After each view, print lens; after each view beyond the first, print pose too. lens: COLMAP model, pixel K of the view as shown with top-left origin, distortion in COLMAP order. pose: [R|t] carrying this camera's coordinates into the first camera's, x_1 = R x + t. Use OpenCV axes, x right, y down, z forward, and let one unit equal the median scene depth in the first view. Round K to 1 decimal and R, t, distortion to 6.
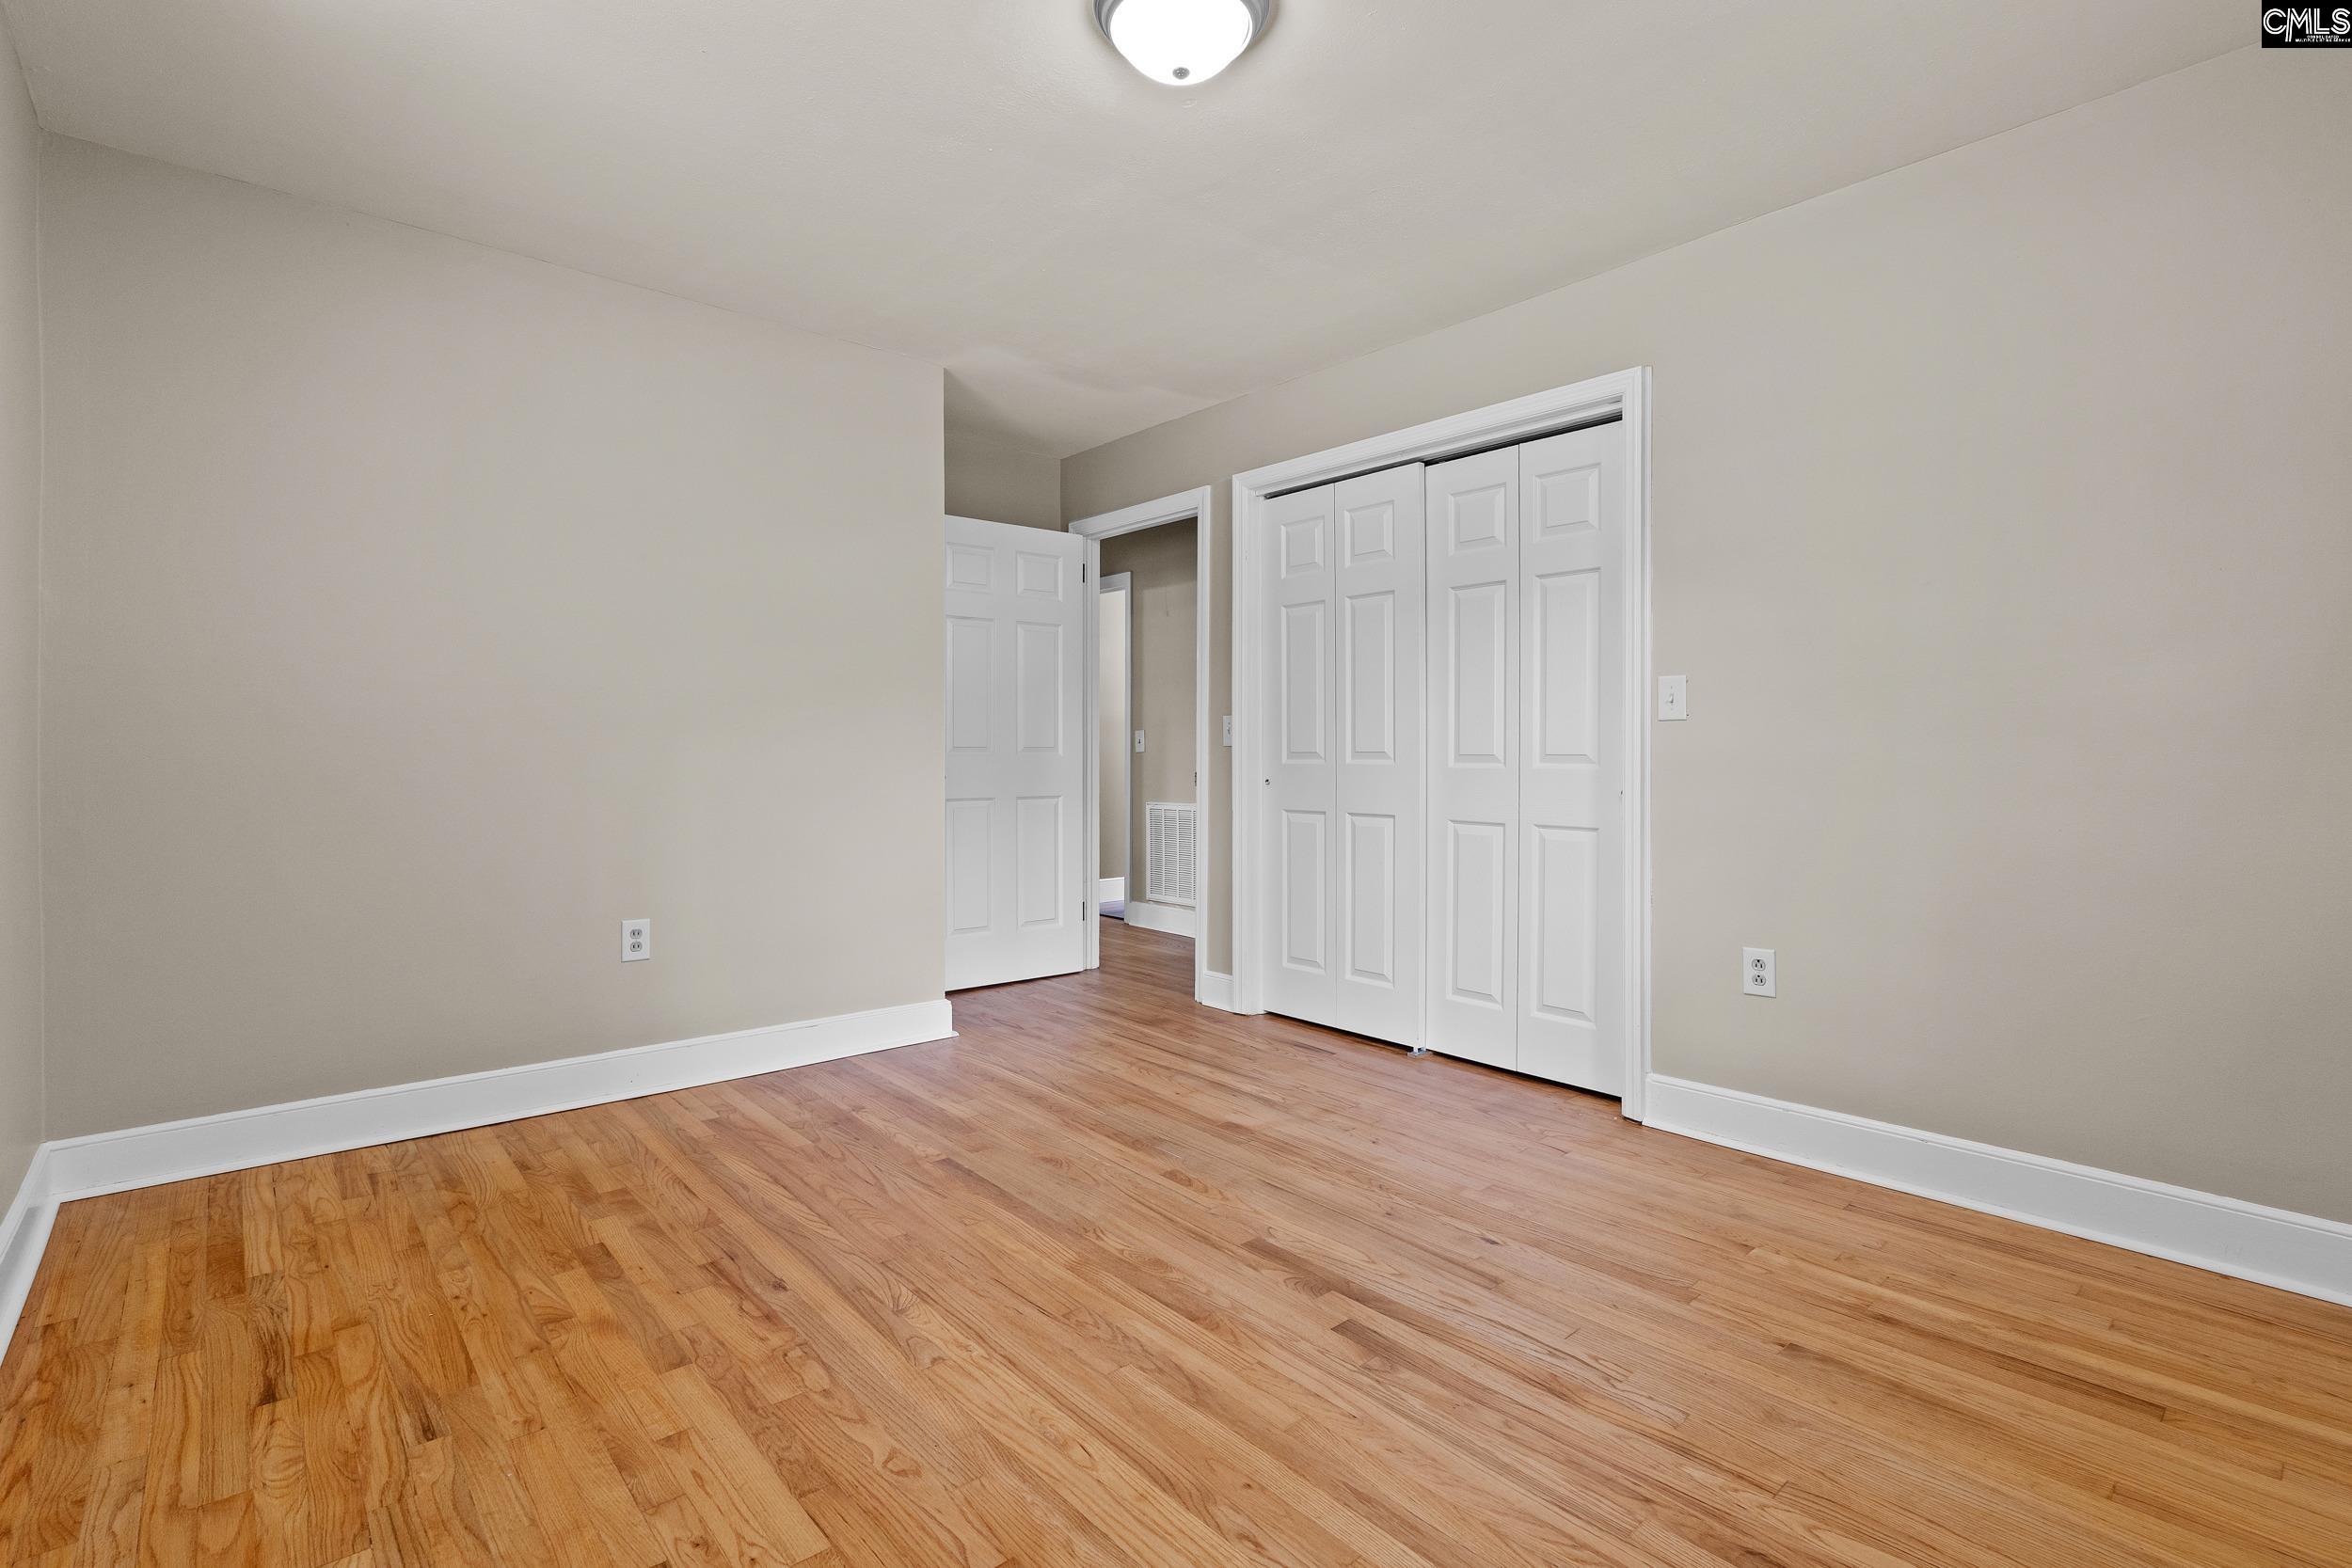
lens RADIAL K [[1073.6, 0, 1176.1], [0, 1073.6, 775.1], [0, 0, 1]] dist [-0.006571, -0.001242]
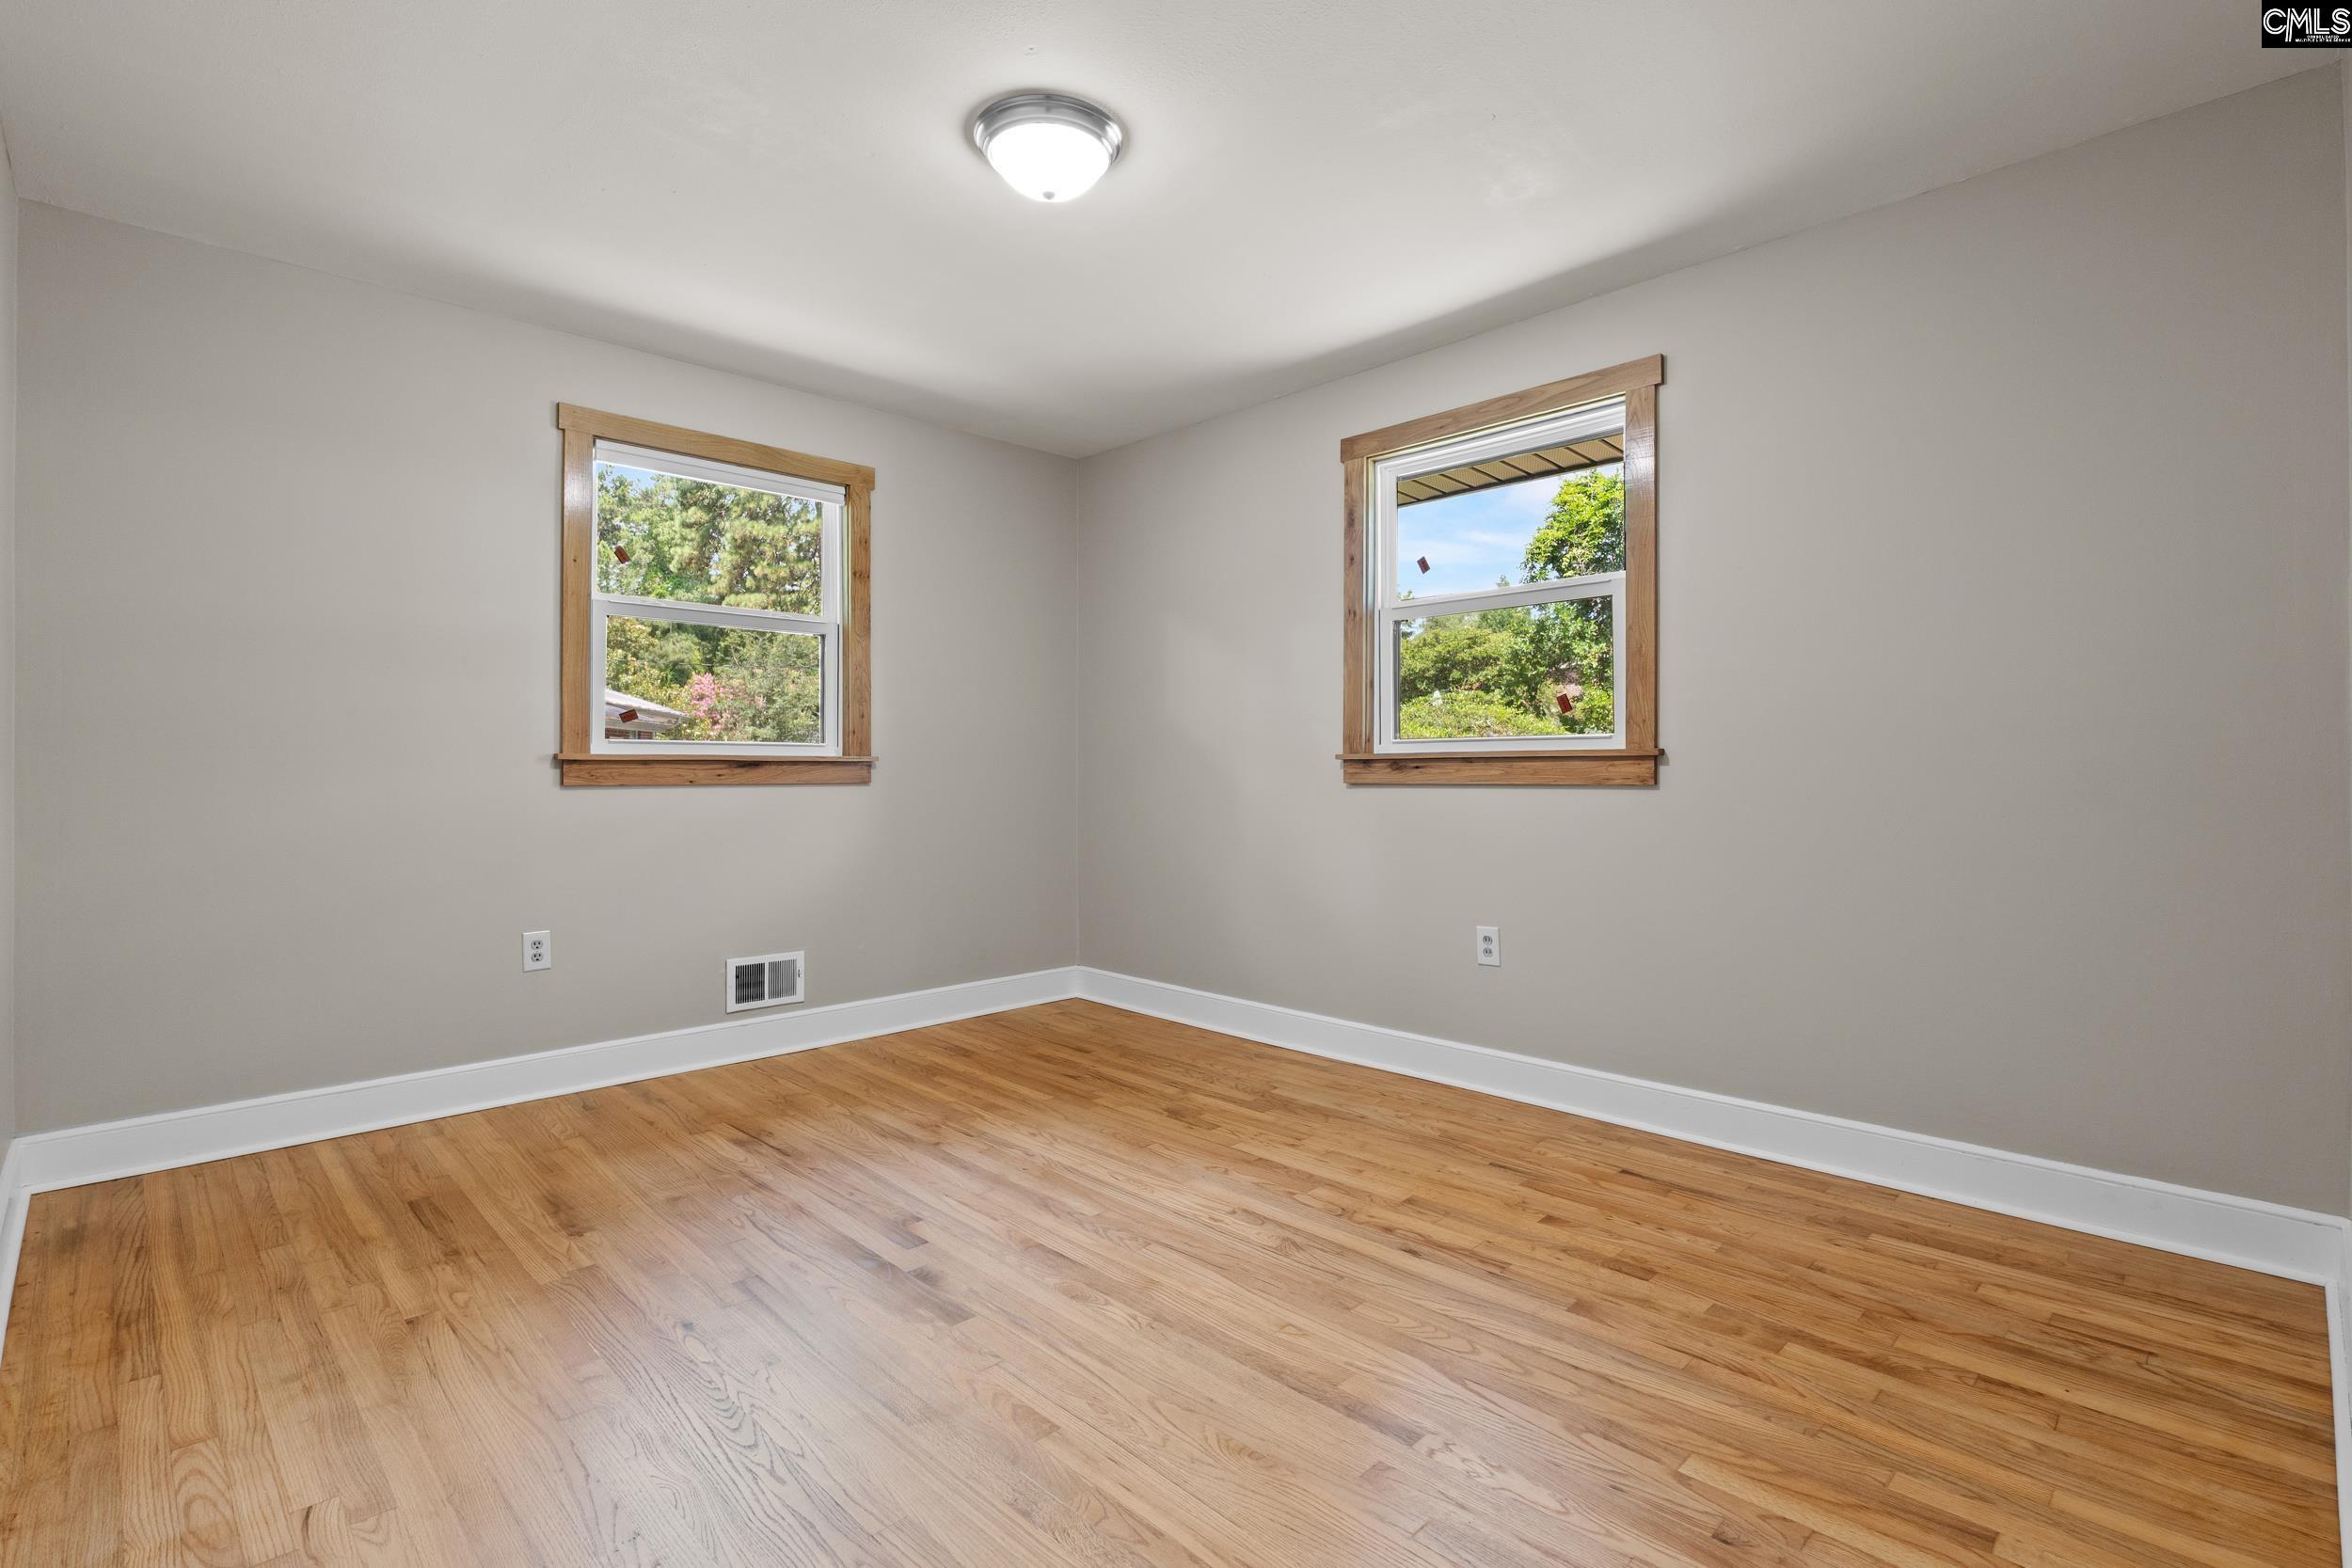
lens RADIAL K [[1073.6, 0, 1176.1], [0, 1073.6, 775.1], [0, 0, 1]] dist [-0.006571, -0.001242]
pose [[-0.997954, 0.000009, -0.063935, -0.053074], [-0.001833, 0.999585, 0.028764, -0.047943], [0.063909, 0.028822, -0.997539, 2.009540]]
